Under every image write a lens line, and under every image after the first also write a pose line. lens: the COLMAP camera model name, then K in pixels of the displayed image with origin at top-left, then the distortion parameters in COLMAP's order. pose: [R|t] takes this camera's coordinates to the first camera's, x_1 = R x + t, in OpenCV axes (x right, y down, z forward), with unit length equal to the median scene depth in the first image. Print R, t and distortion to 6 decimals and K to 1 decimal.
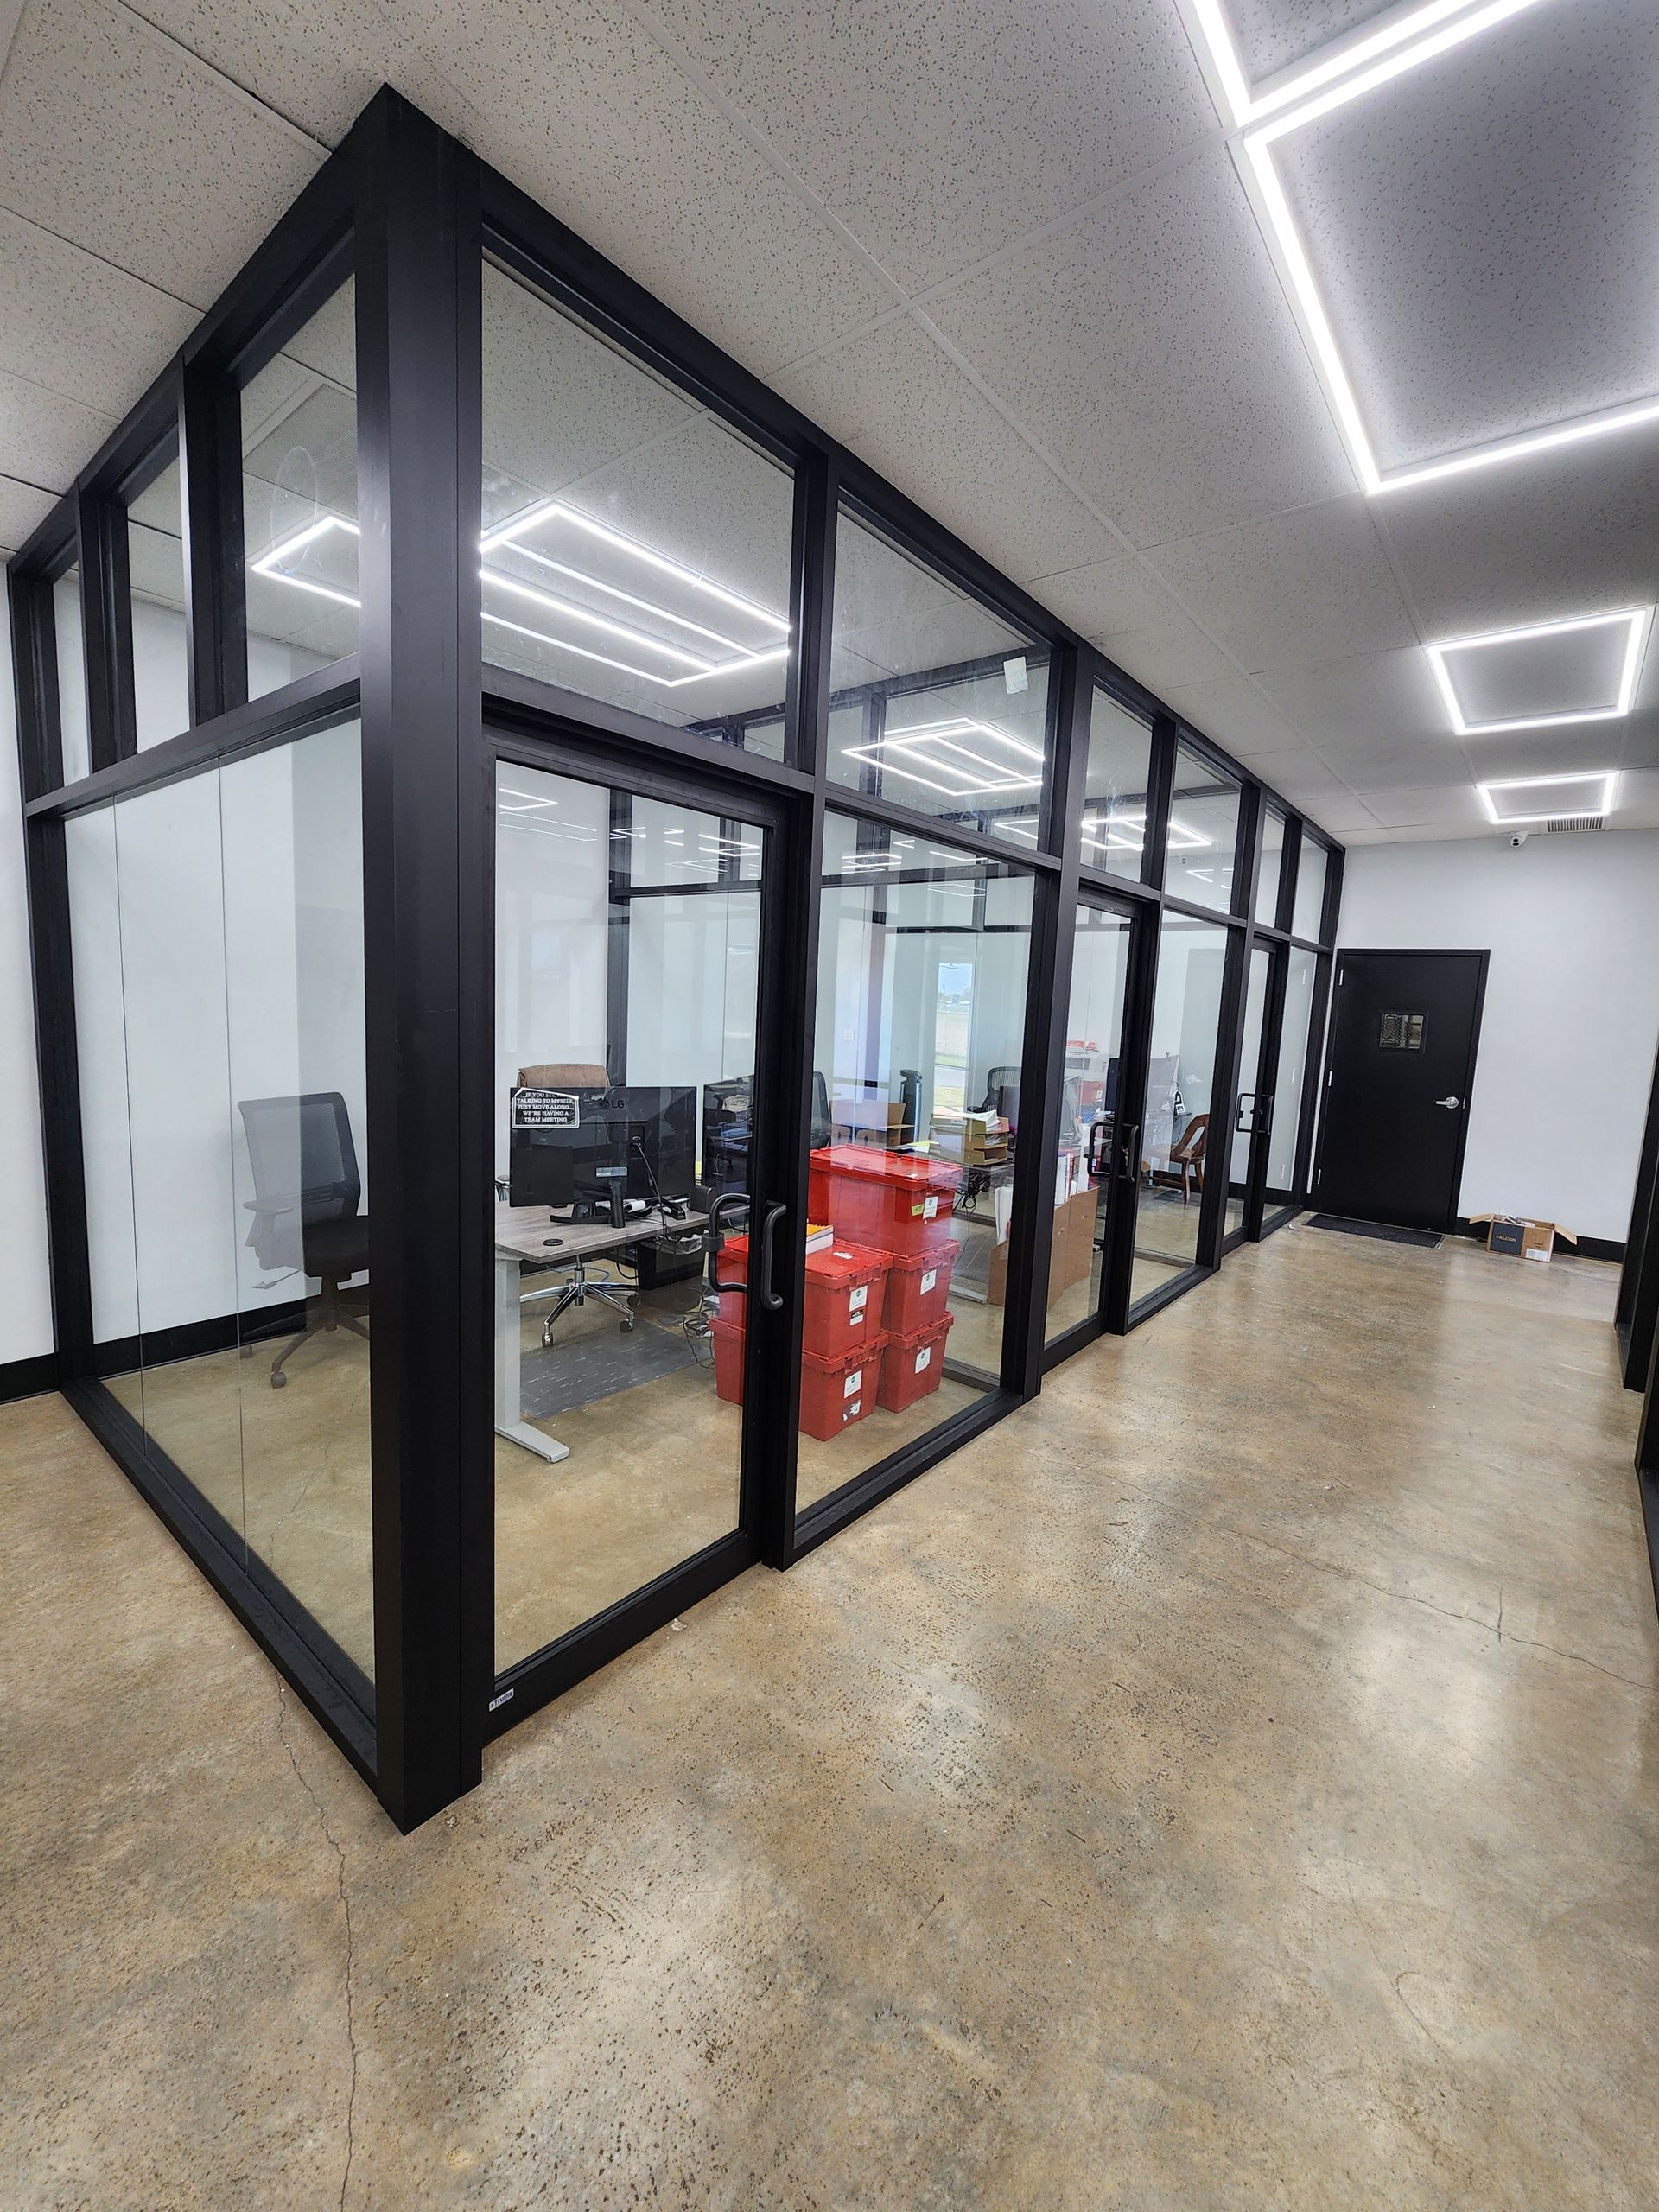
lens RADIAL K [[904.9, 0, 831.6], [0, 904.9, 1100.0], [0, 0, 1]] dist [-0.003735, -0.001329]
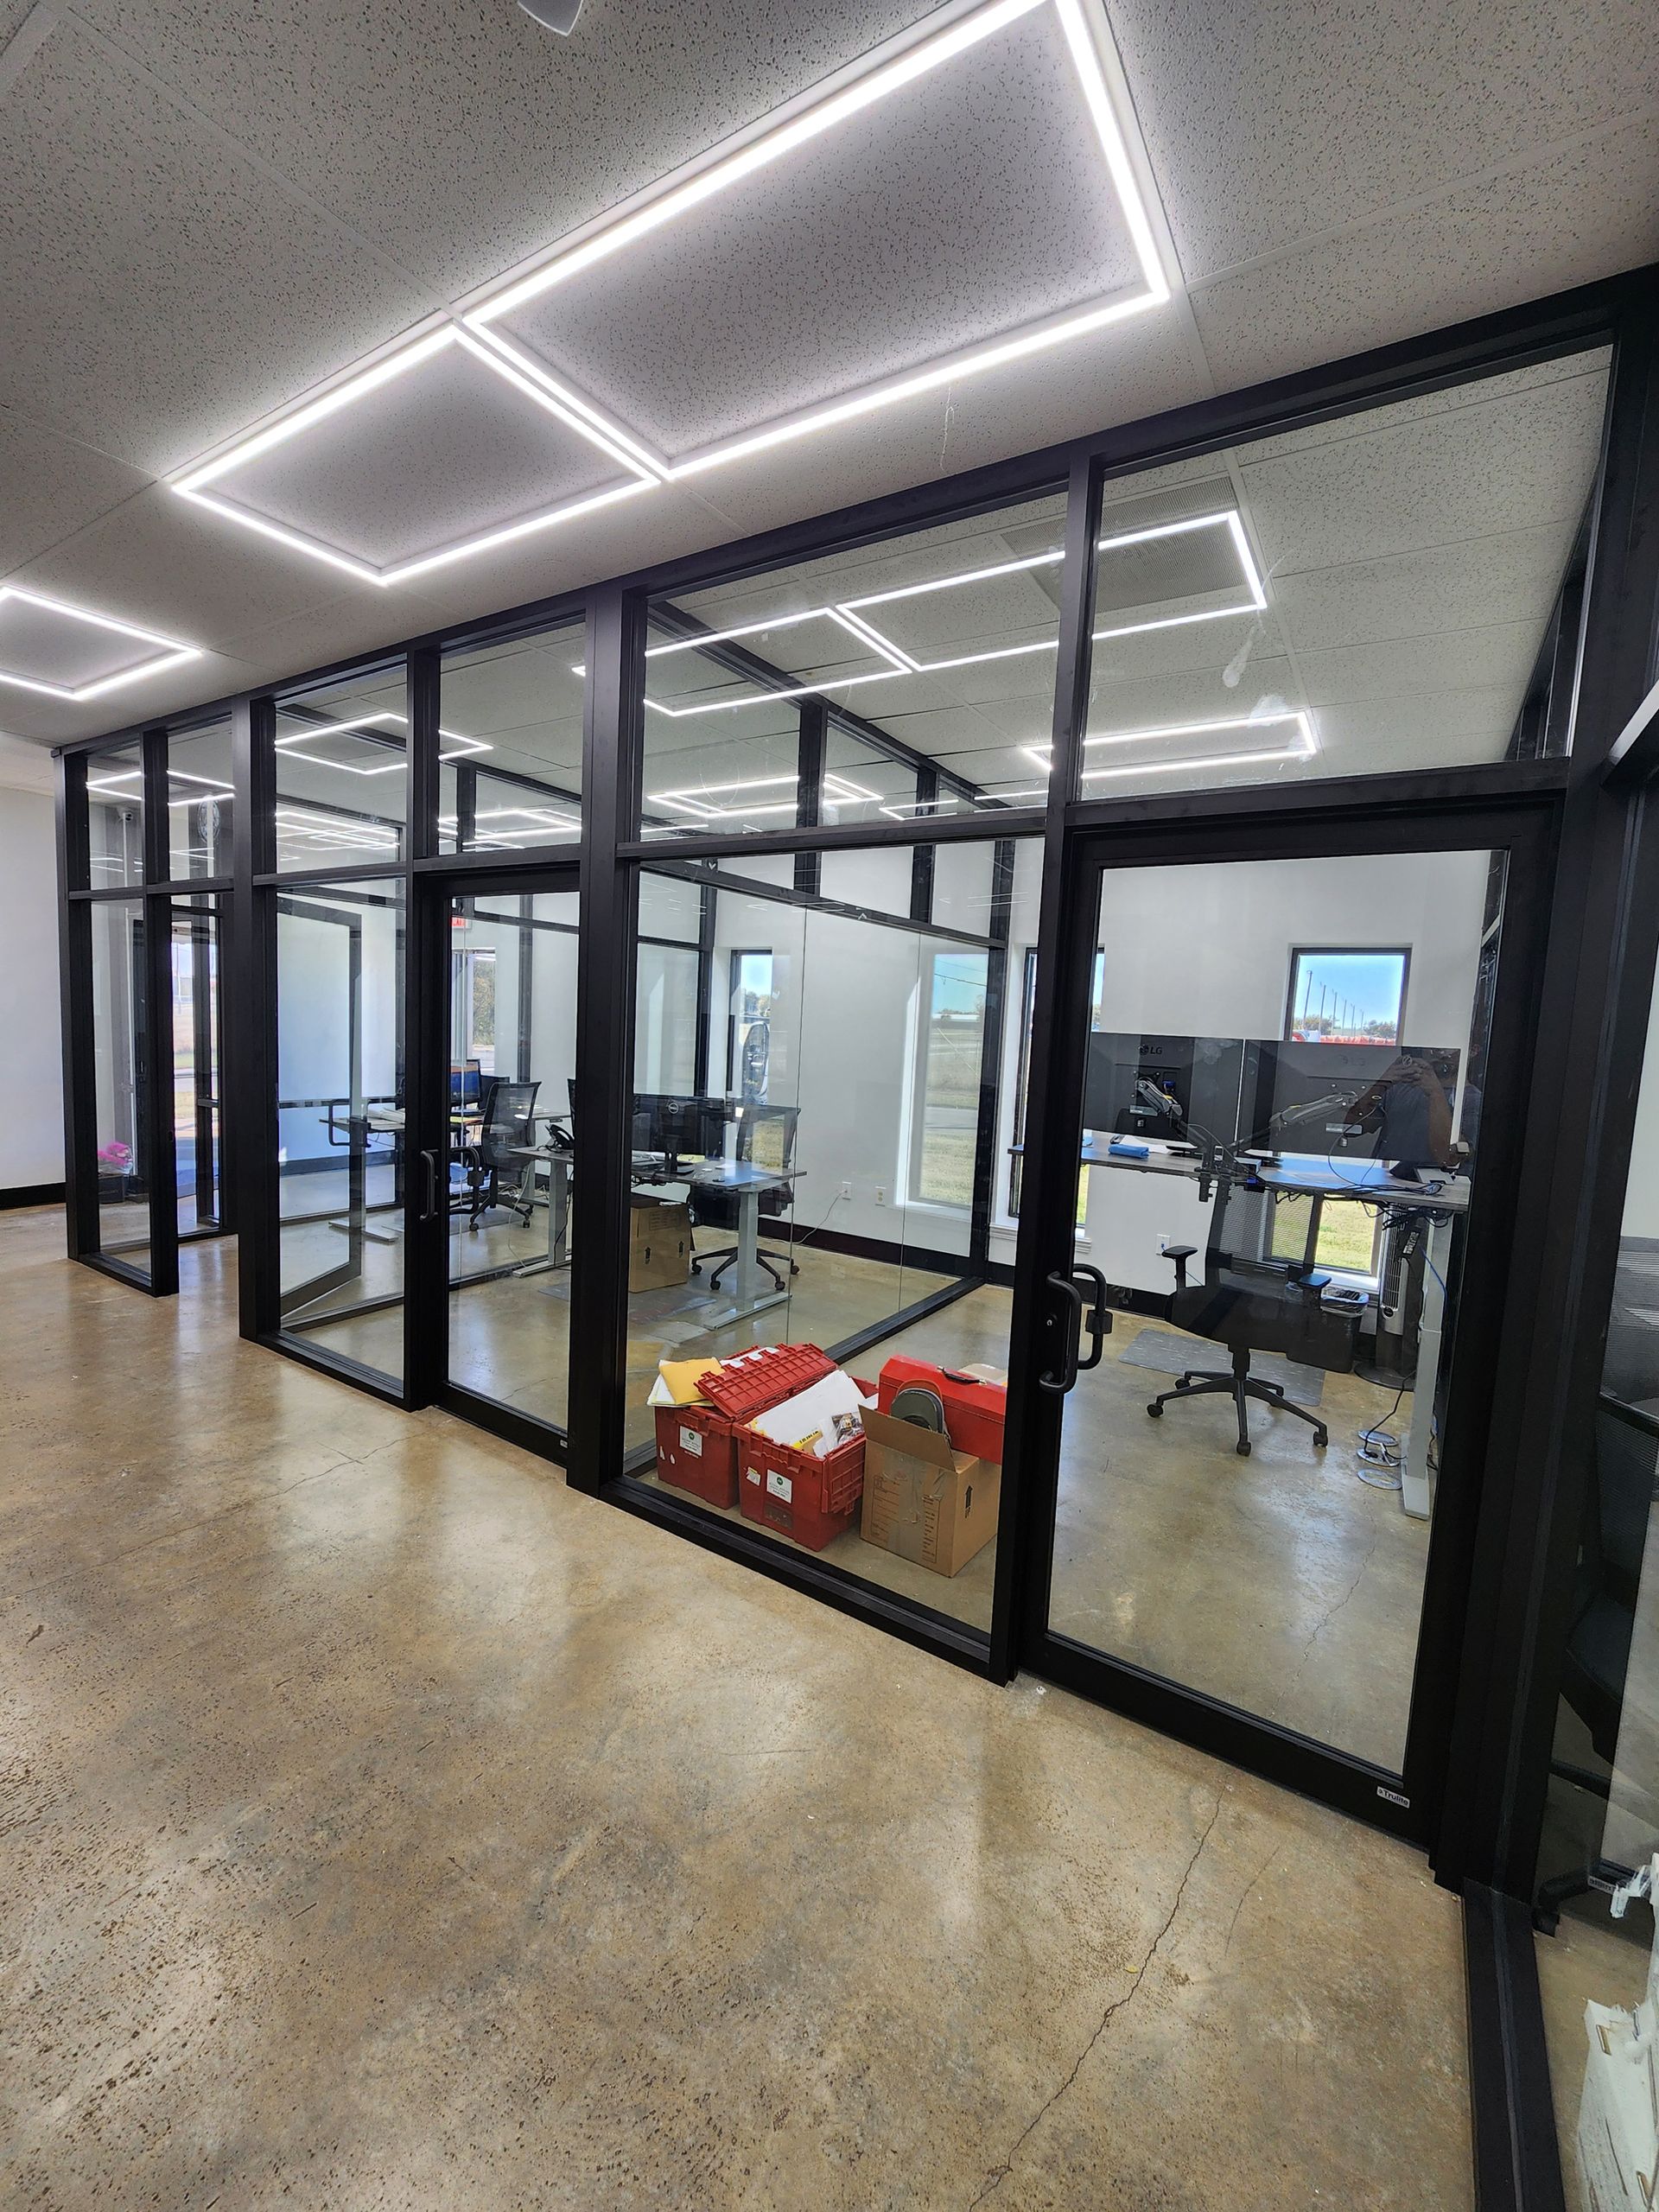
lens RADIAL K [[904.9, 0, 833.7], [0, 904.9, 1103.0], [0, 0, 1]] dist [-0.003735, -0.001329]
pose [[-0.121044, -0.148465, 0.981482, -0.932482], [0.069339, 0.985072, 0.157559, -0.144495], [-0.990222, 0.087127, -0.108942, 0.651668]]
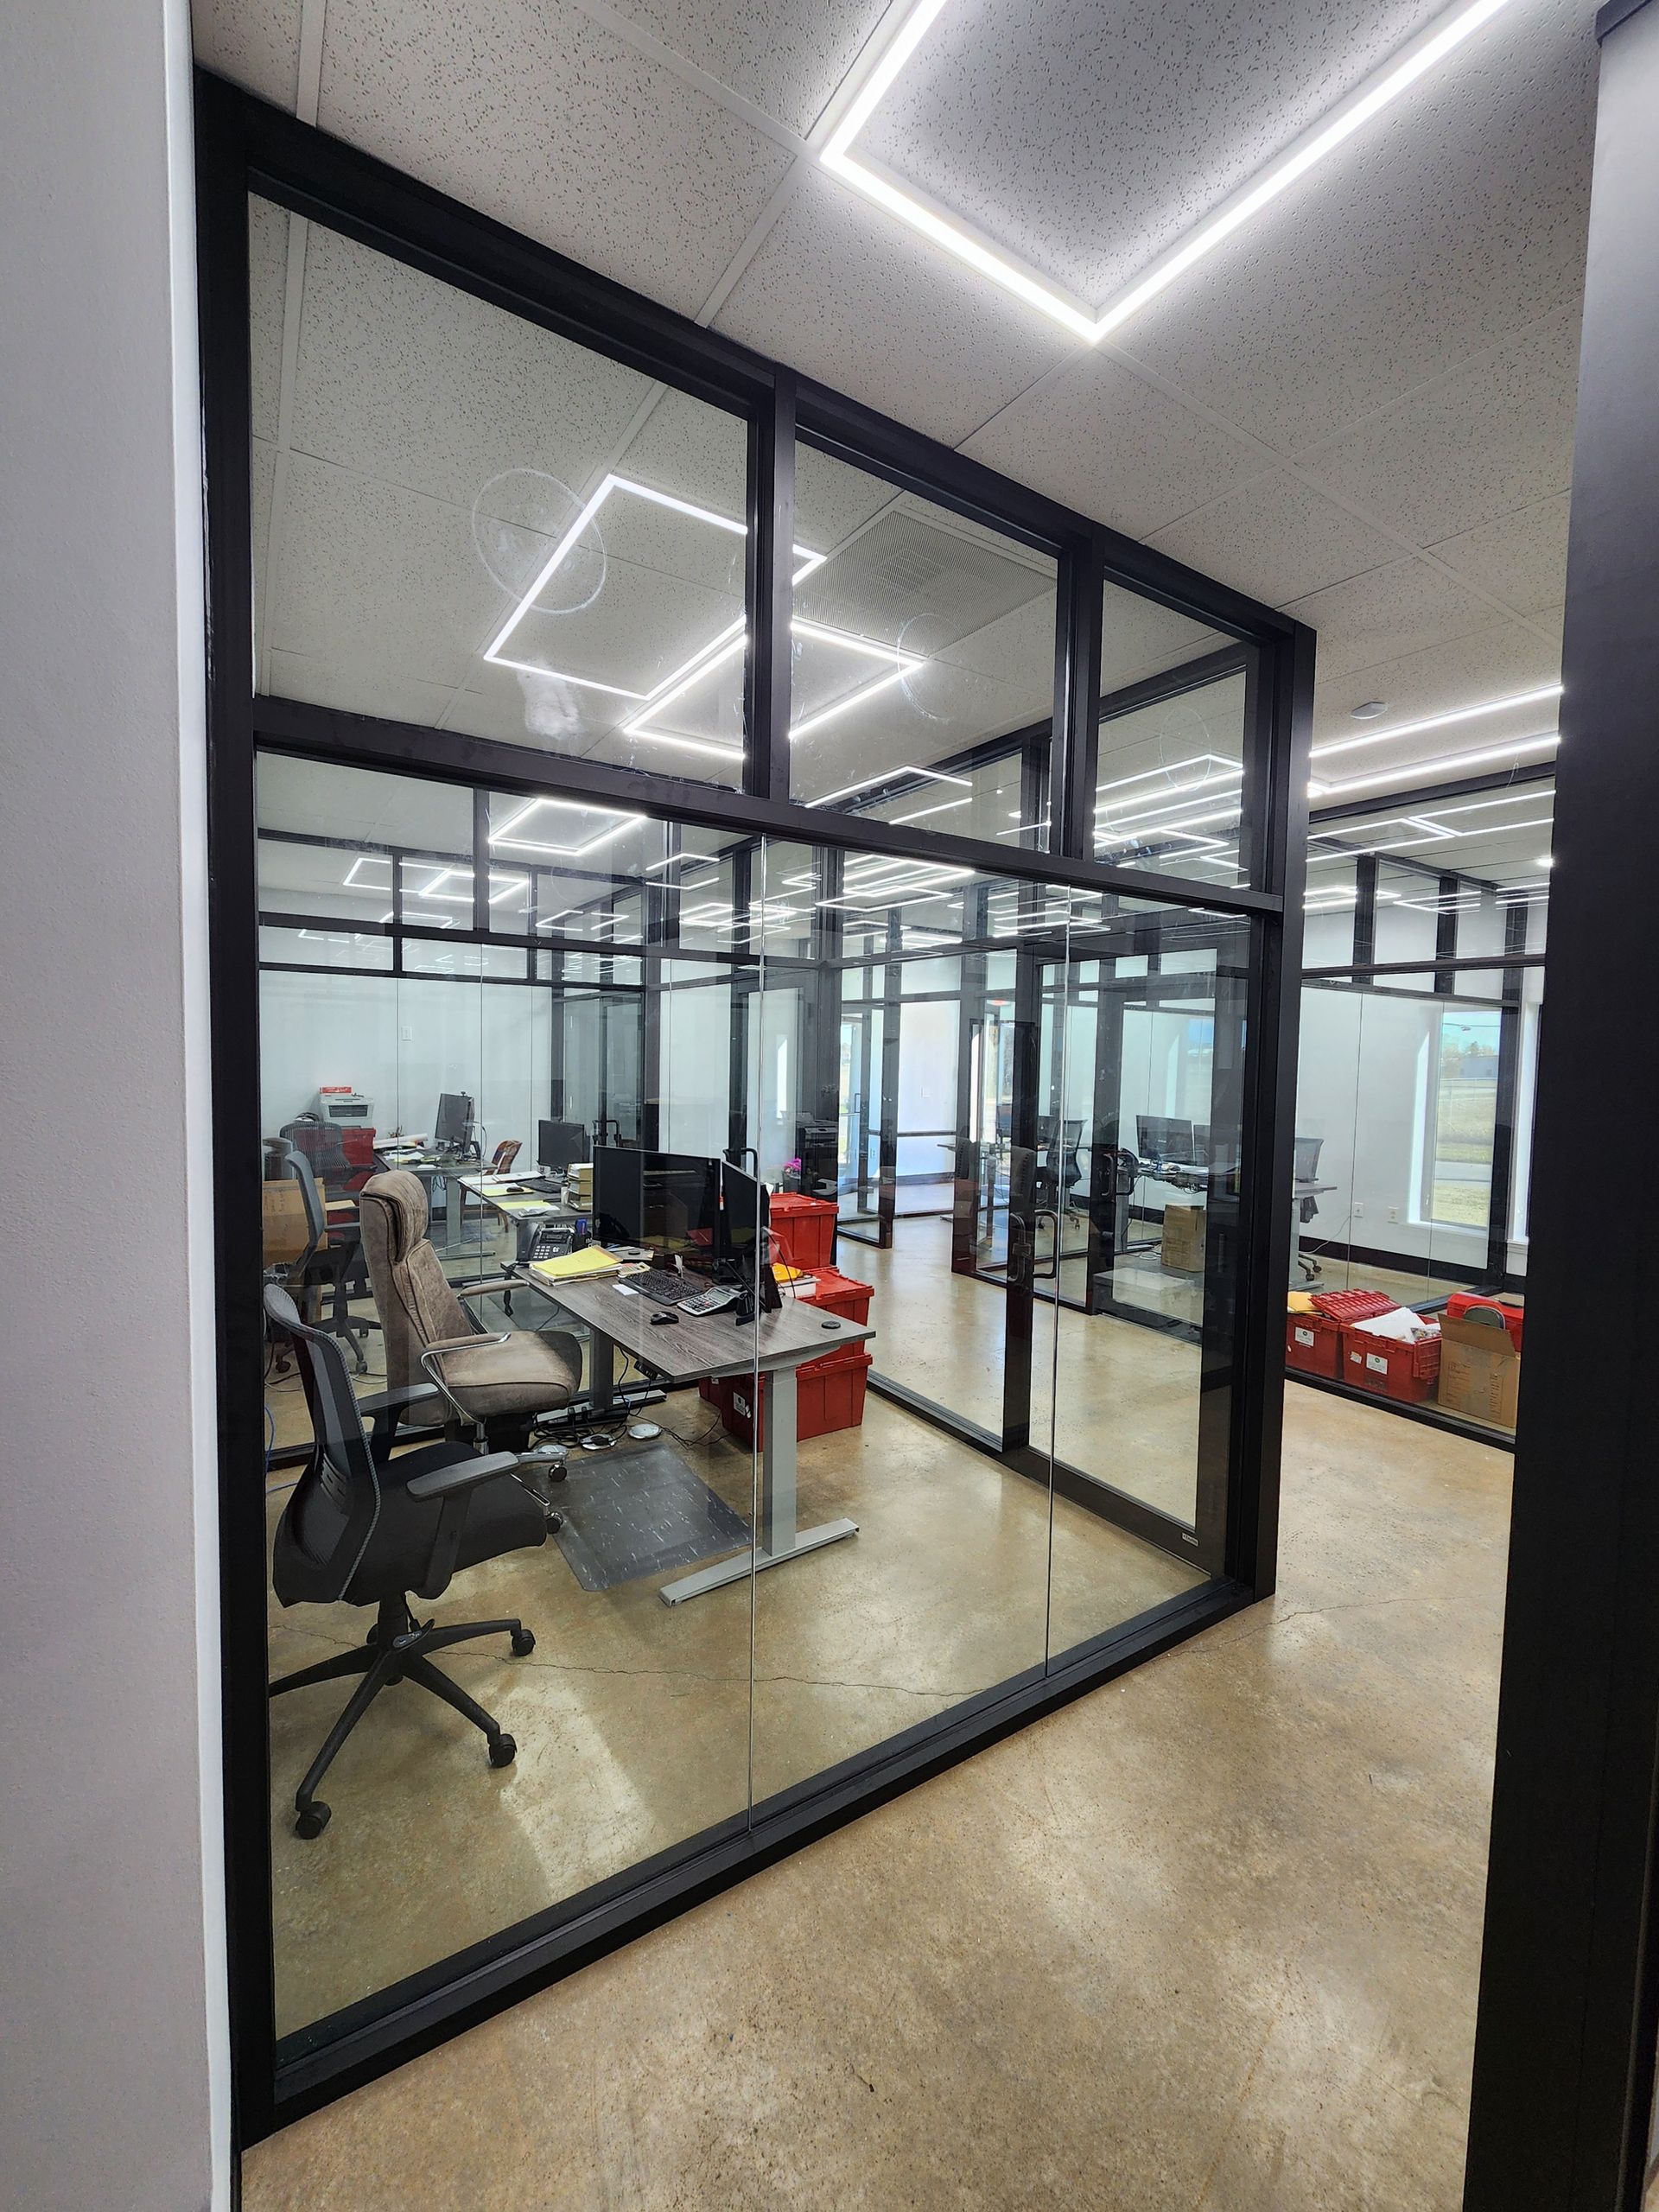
lens RADIAL K [[904.9, 0, 827.0], [0, 904.9, 1101.8], [0, 0, 1]] dist [-0.003735, -0.001329]
pose [[0.308978, -0.097268, 0.946082, -2.589146], [0.113300, 0.991437, 0.064929, -0.348090], [-0.944296, 0.087129, 0.317353, 1.354666]]
